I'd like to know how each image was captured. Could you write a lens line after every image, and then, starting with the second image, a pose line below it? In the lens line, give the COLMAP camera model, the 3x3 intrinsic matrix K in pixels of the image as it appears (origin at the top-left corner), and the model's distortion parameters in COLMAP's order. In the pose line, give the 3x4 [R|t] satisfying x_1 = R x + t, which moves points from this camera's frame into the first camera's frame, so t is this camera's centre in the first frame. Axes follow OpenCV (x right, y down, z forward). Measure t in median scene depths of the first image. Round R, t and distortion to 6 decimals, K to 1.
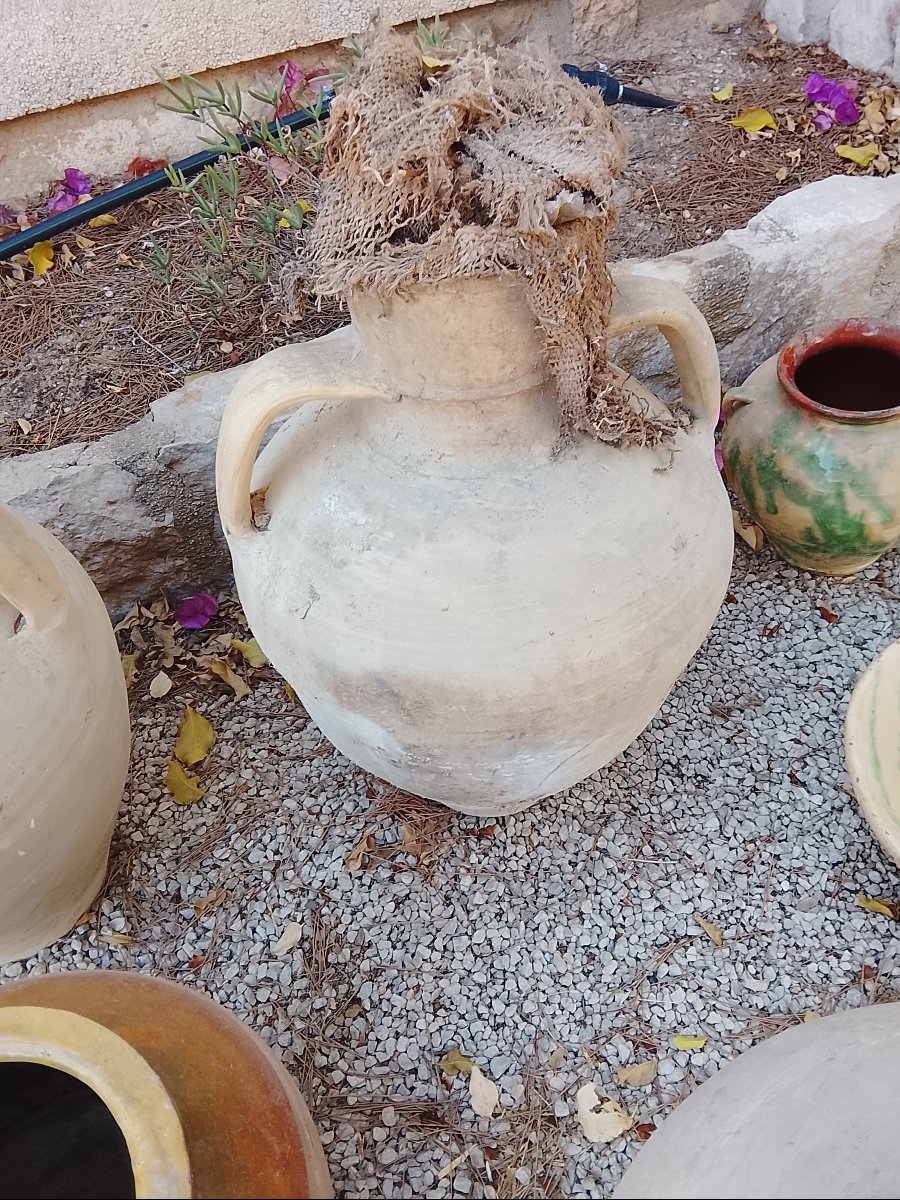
lens RADIAL K [[947.0, 0, 450.0], [0, 947.0, 600.0], [0, 0, 1]] dist [0.126665, -0.184805]
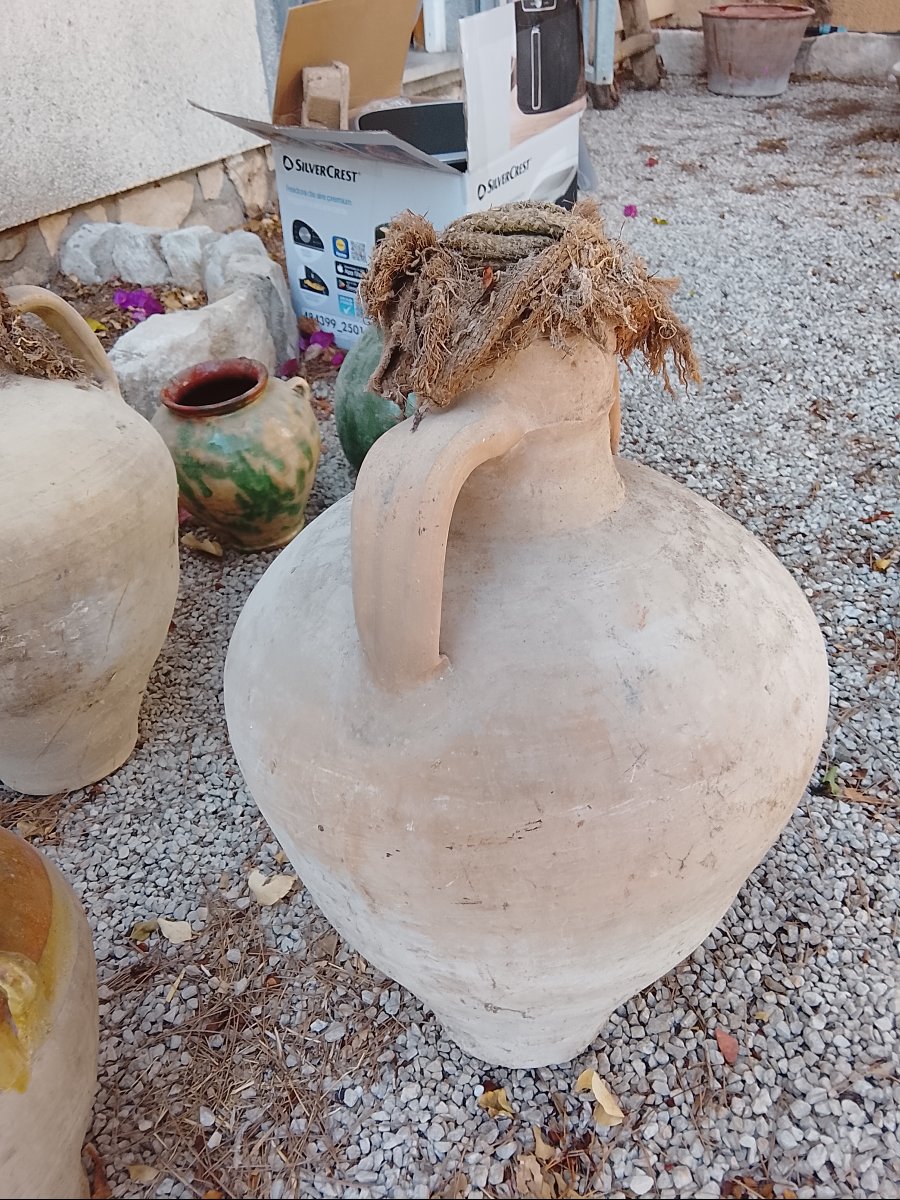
lens RADIAL K [[967.3, 0, 450.0], [0, 967.3, 600.0], [0, 0, 1]] dist [0.085557, -0.120719]
pose [[0.792200, -0.346258, 0.502519, -0.115307], [0.486320, 0.855648, -0.177084, 0.396318], [-0.368663, 0.384671, 0.846236, -0.188292]]
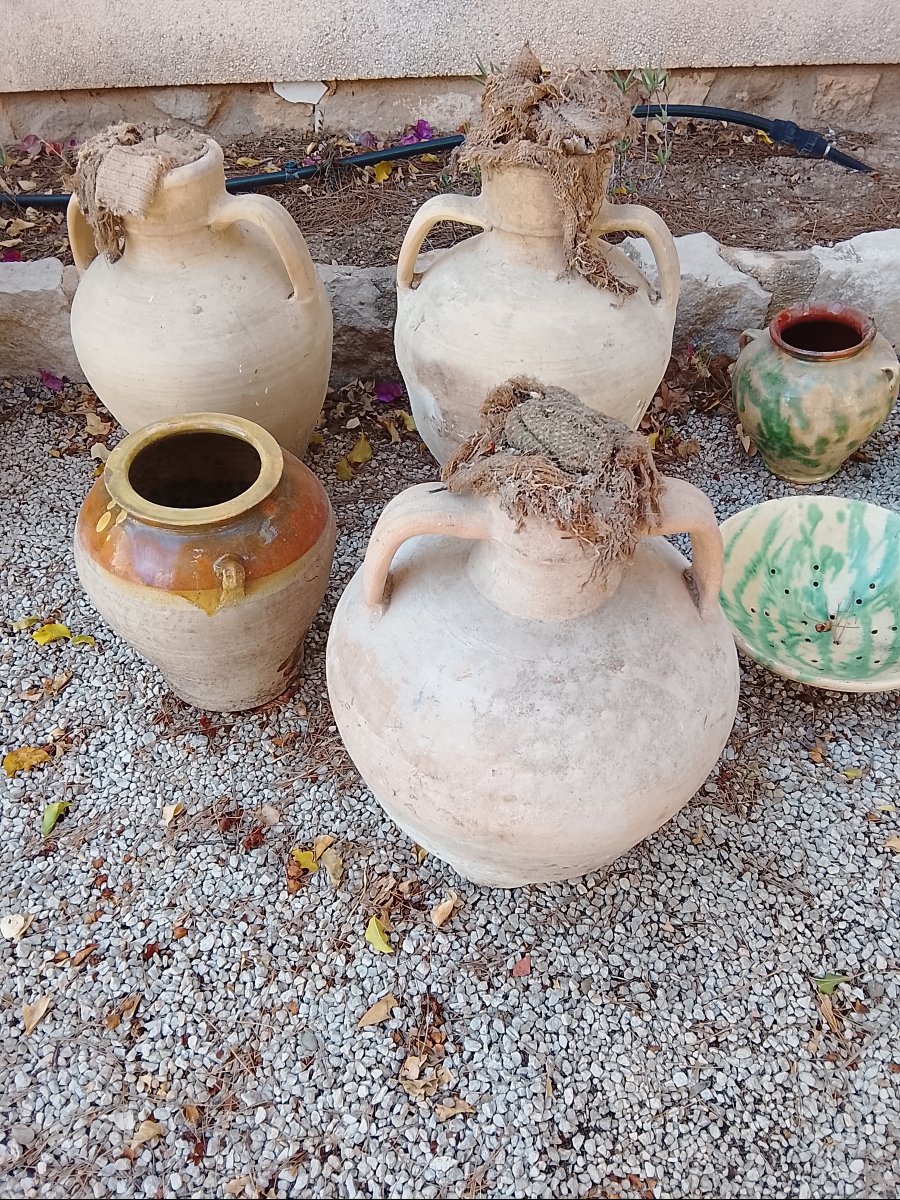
lens RADIAL K [[947.0, 0, 450.0], [0, 947.0, 600.0], [0, 0, 1]] dist [0.126665, -0.184805]
pose [[0.914668, 0.323181, -0.242770, 0.348283], [-0.329107, 0.944141, 0.016911, 0.296871], [0.234674, 0.064429, 0.969937, -0.532860]]
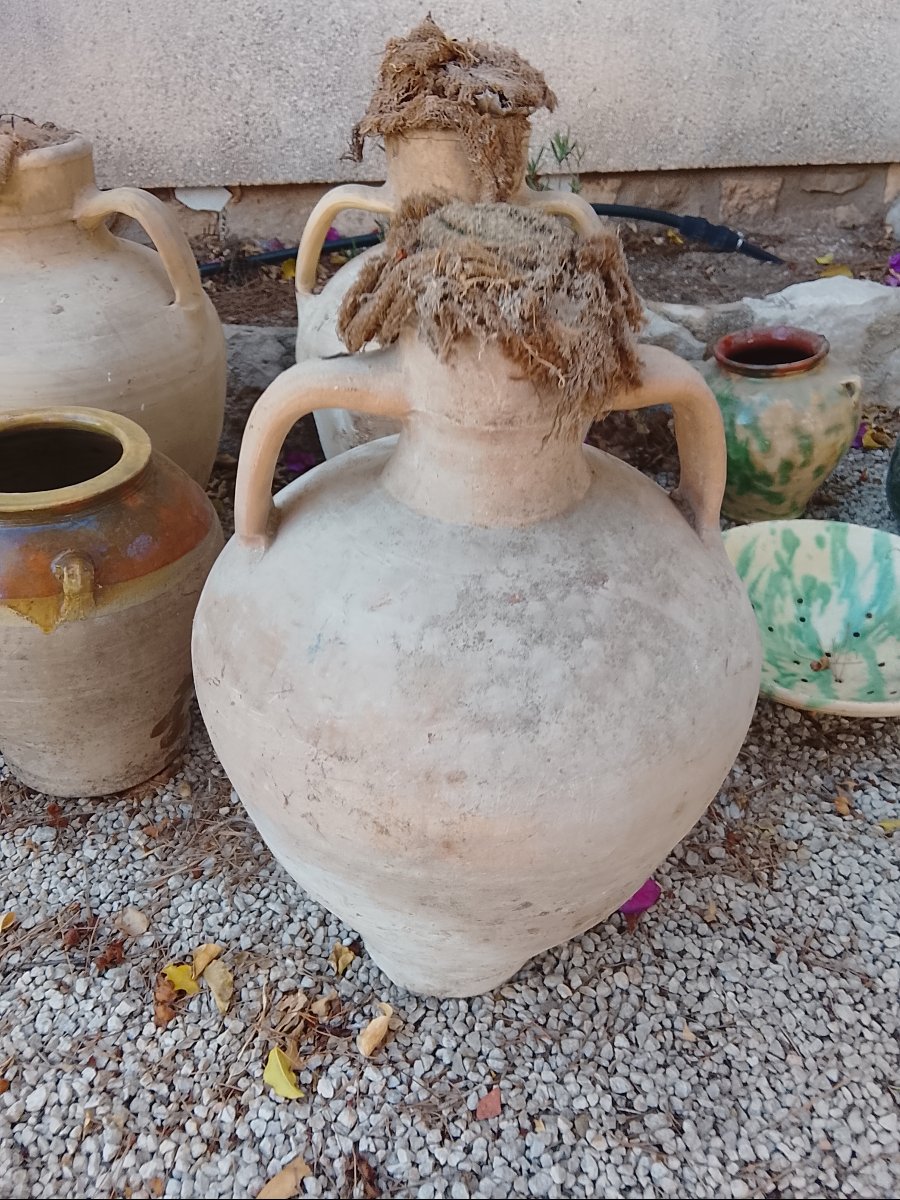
lens RADIAL K [[956.5, 0, 431.9], [0, 956.5, 601.4], [0, 0, 1]] dist [0.083031, -0.113822]
pose [[0.940327, 0.226598, -0.253846, 0.354262], [-0.279225, 0.940206, -0.195056, 0.454846], [0.194468, 0.254296, 0.947373, -0.289152]]
